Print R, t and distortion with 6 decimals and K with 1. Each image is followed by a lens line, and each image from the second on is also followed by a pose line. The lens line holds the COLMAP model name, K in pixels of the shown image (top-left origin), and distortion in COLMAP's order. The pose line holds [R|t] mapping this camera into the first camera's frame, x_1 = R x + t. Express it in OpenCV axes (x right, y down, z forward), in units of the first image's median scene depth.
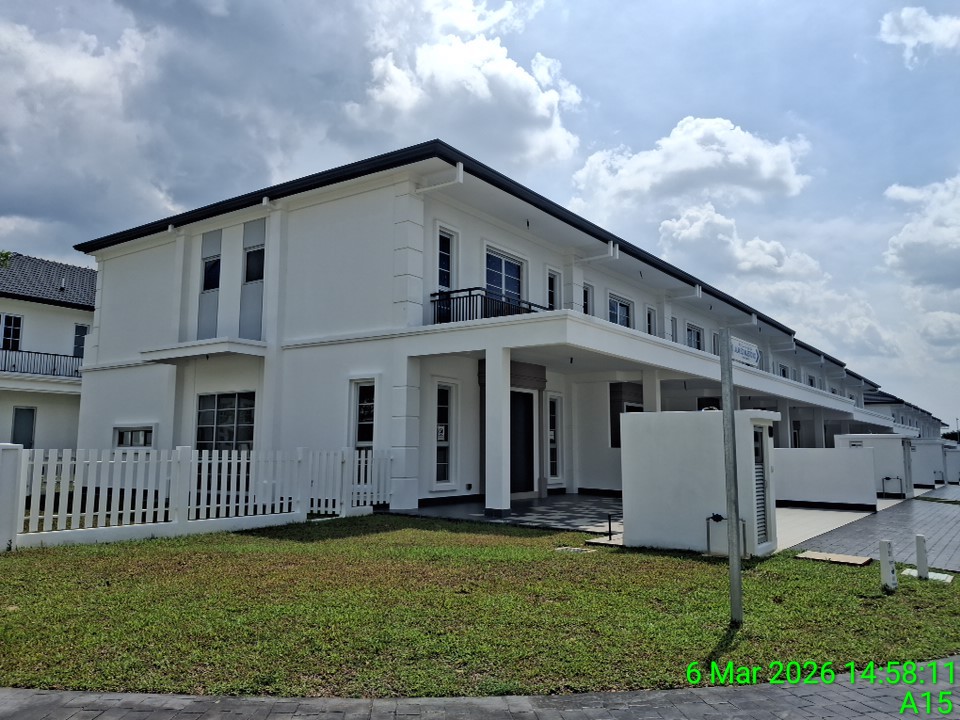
lens RADIAL K [[762.1, 0, 480.2], [0, 762.1, 366.3], [0, 0, 1]] dist [0.024290, -0.010555]
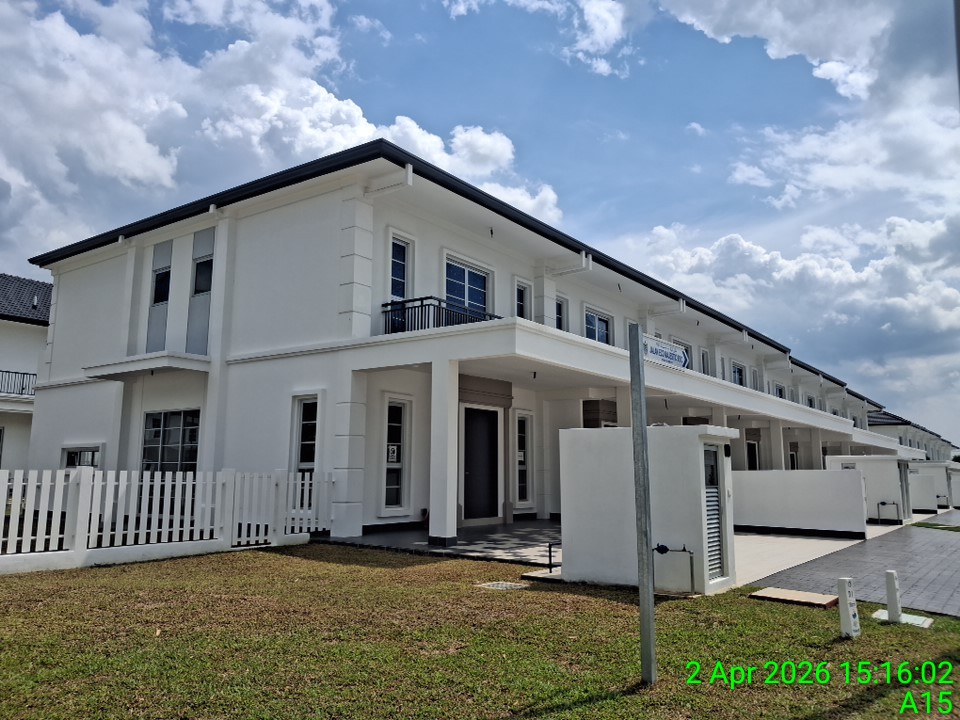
lens RADIAL K [[754.4, 0, 480.0], [0, 754.4, 360.0], [0, 0, 1]] dist [0.003157, 0.001870]
pose [[0.999786, -0.001336, -0.020634, 0.070534], [0.000523, 0.999224, -0.039376, 0.009293], [0.020670, 0.039357, 0.999011, 0.074126]]
